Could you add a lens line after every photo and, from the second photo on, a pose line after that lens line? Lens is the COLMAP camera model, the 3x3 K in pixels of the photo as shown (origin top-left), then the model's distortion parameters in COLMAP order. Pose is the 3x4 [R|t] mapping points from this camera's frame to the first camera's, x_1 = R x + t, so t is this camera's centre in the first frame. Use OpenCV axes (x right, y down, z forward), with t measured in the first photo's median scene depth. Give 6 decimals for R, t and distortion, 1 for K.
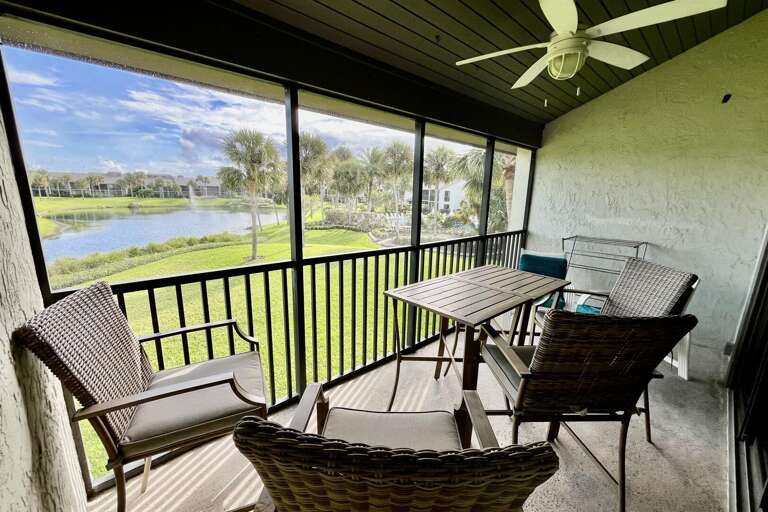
lens RADIAL K [[309.5, 0, 384.0], [0, 309.5, 256.0], [0, 0, 1]] dist [-0.002943, -0.000297]
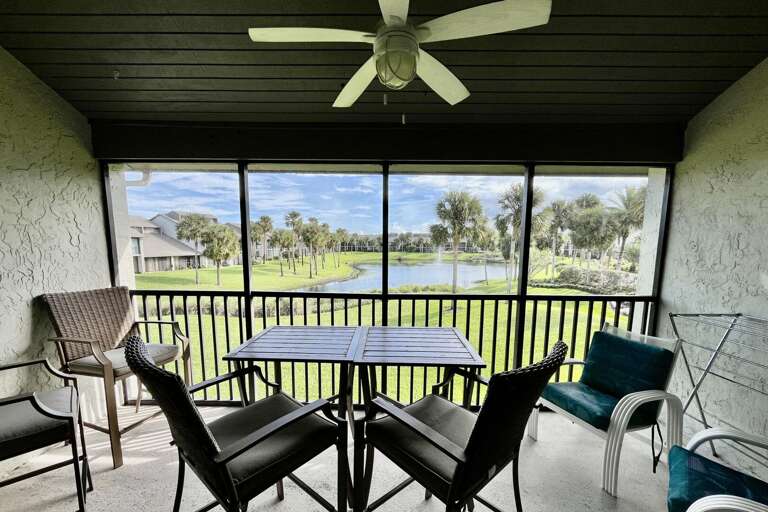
lens RADIAL K [[313.0, 0, 383.8], [0, 313.0, 289.2], [0, 0, 1]] dist [-0.000637, -0.000097]
pose [[0.740855, 0.079869, -0.666900, 0.326000], [-0.126462, 0.991734, -0.021714, -0.012405], [0.659653, 0.100425, 0.744831, 0.128884]]
